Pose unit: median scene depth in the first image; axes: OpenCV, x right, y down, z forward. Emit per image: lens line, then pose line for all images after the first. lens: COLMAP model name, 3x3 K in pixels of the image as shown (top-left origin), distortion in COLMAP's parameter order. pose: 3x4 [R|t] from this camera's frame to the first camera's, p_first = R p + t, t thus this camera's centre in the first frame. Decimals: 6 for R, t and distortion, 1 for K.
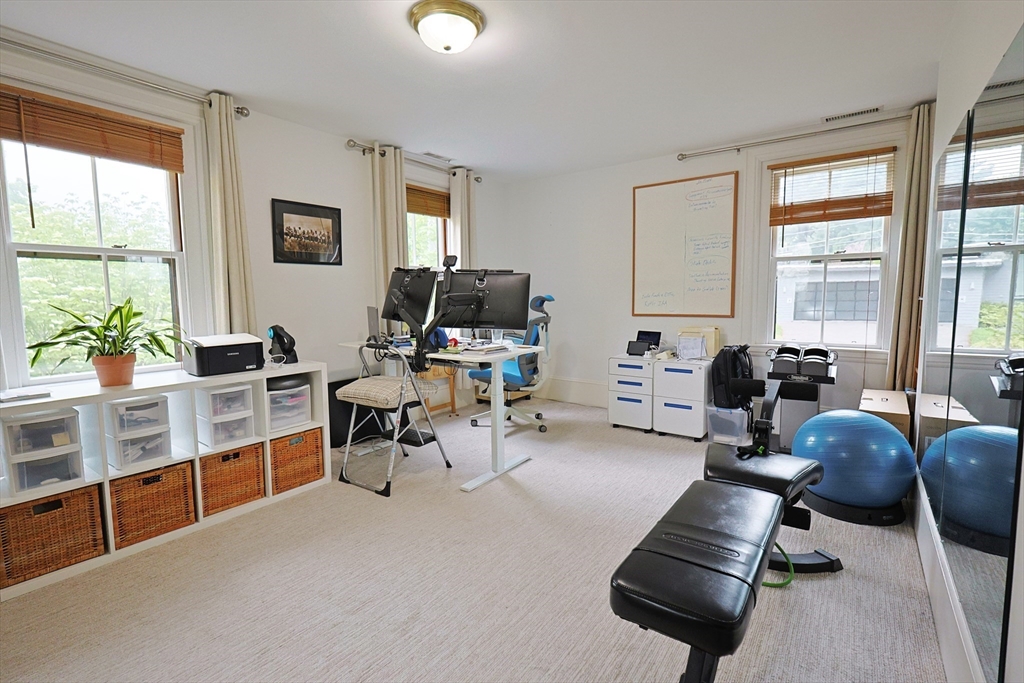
lens RADIAL K [[471.9, 0, 512.5], [0, 471.9, 340.2], [0, 0, 1]] dist [-0.002908, -0.000203]
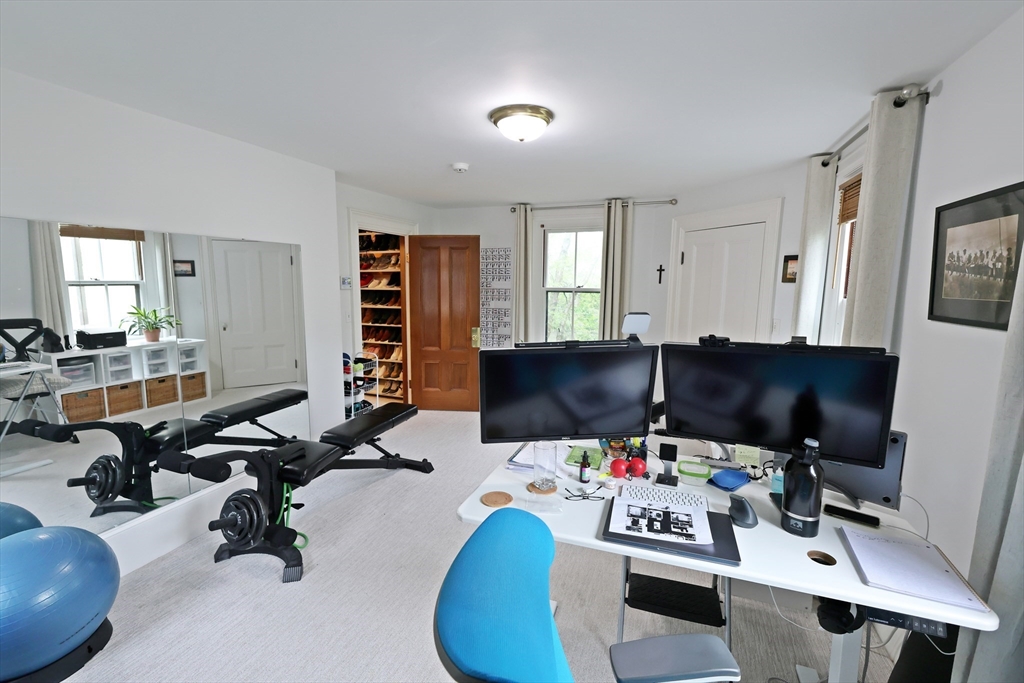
lens RADIAL K [[442.1, 0, 512.7], [0, 442.1, 339.7], [0, 0, 1]] dist [0.001287, -0.000112]
pose [[-0.965733, 0.040902, -0.256296, 0.122103], [-0.019134, 0.973597, 0.227472, -0.245693], [0.258833, 0.224582, -0.939451, 1.338837]]
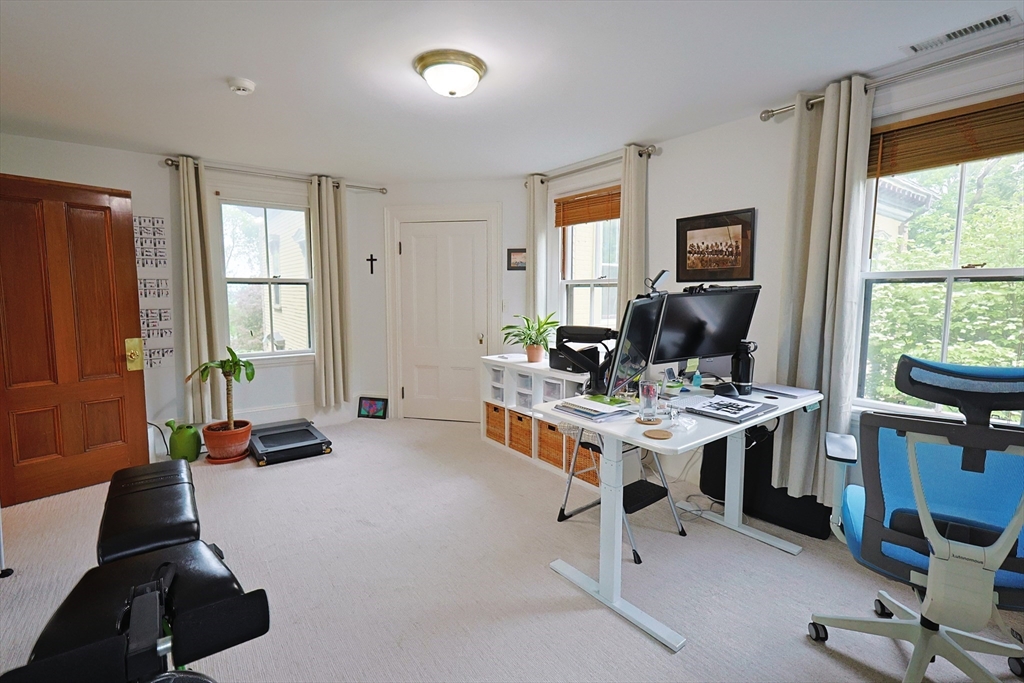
lens RADIAL K [[471.9, 0, 513.7], [0, 471.9, 336.2], [0, 0, 1]] dist [-0.002908, -0.000203]
pose [[-0.299548, 0.102384, -0.948572, 0.554547], [-0.086724, 0.987188, 0.133939, -0.150909], [0.950131, 0.122385, -0.286831, 0.941759]]
